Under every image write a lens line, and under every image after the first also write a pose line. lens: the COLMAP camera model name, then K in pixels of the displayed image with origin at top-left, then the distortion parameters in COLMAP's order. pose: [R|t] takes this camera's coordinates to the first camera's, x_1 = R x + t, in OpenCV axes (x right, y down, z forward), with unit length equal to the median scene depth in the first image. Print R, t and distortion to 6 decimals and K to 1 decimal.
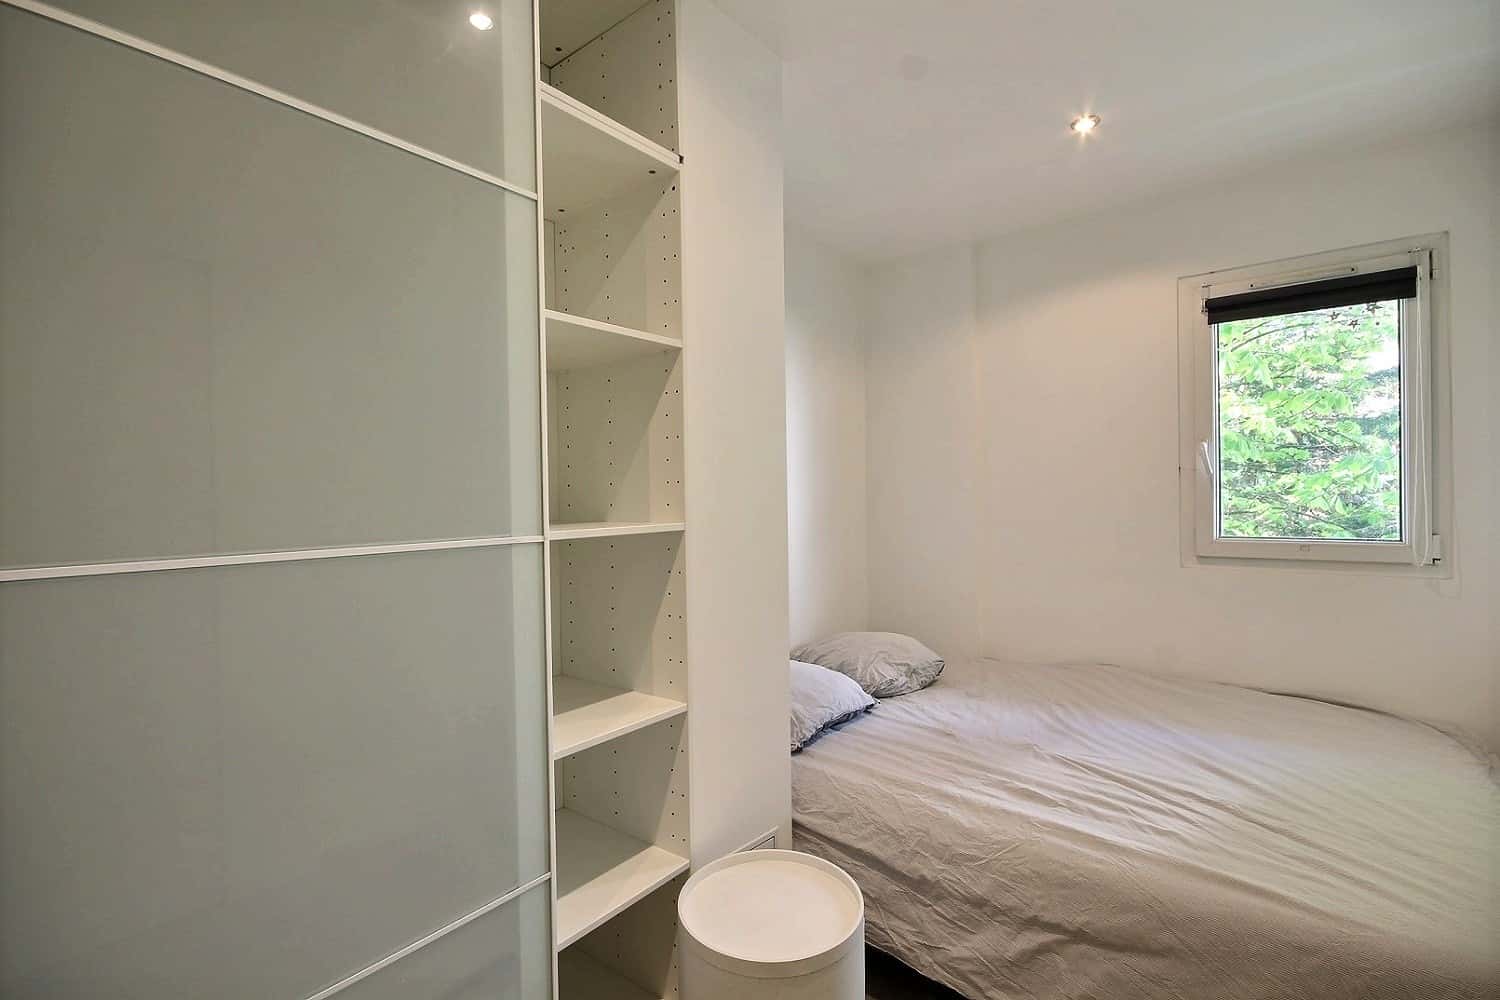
lens RADIAL K [[692.5, 0, 742.9], [0, 692.5, 504.7], [0, 0, 1]] dist [0.011808, -0.012821]
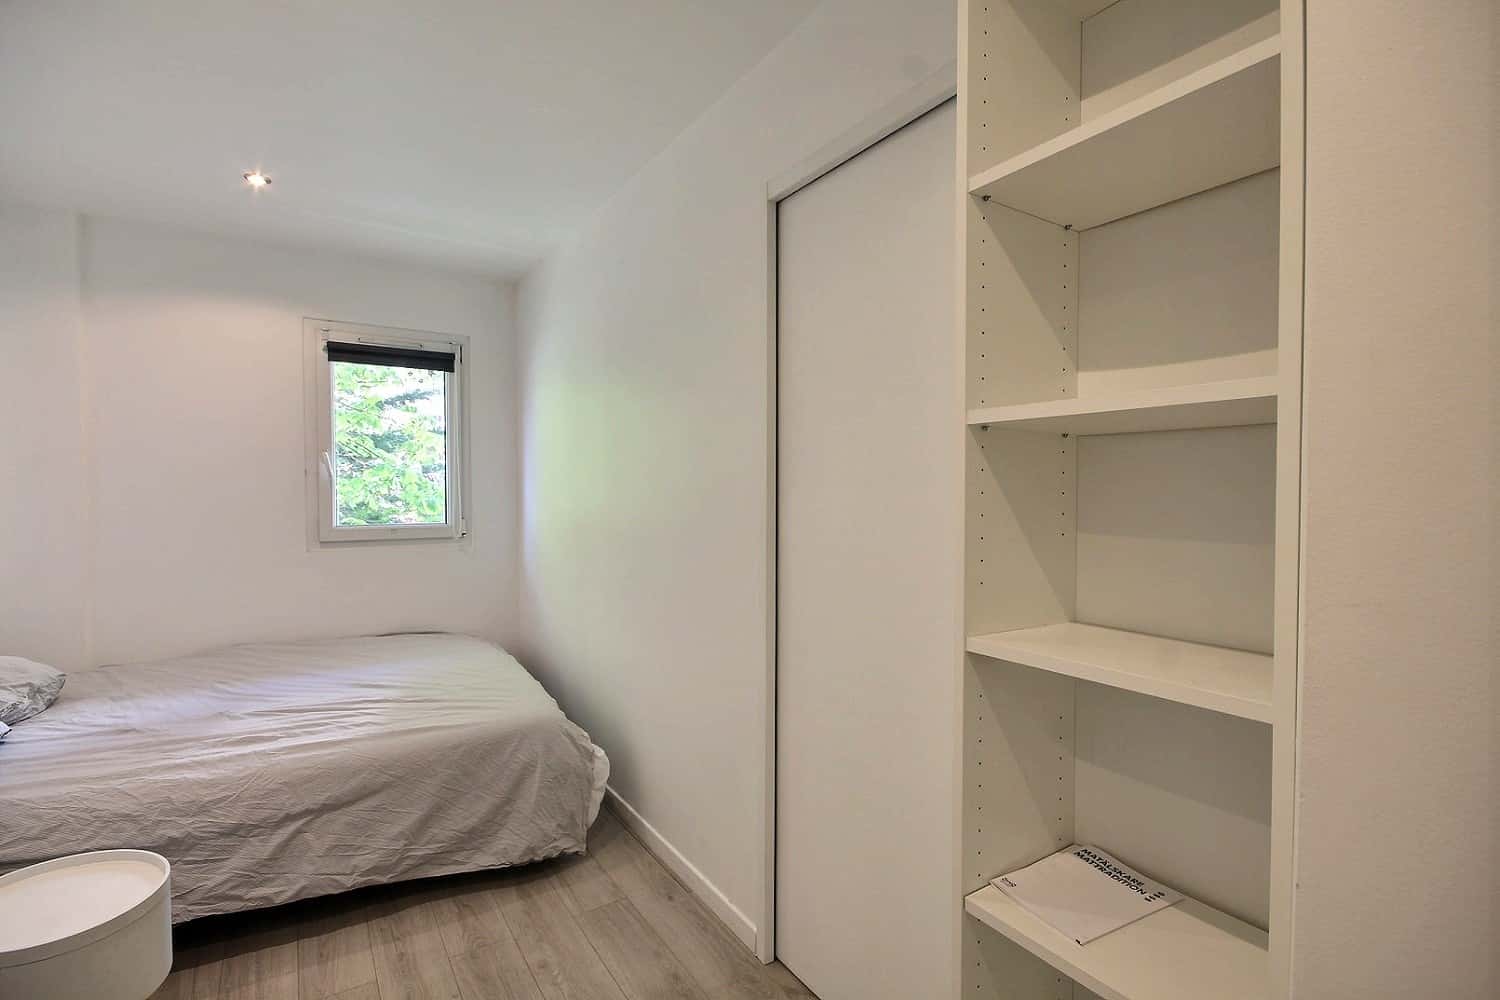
lens RADIAL K [[692.5, 0, 742.9], [0, 692.5, 504.7], [0, 0, 1]] dist [0.011808, -0.012821]
pose [[0.311924, -0.006217, 0.950087, -0.451705], [0.005484, 0.999974, 0.004744, 0.007044], [-0.950091, 0.003731, 0.311949, -0.185881]]
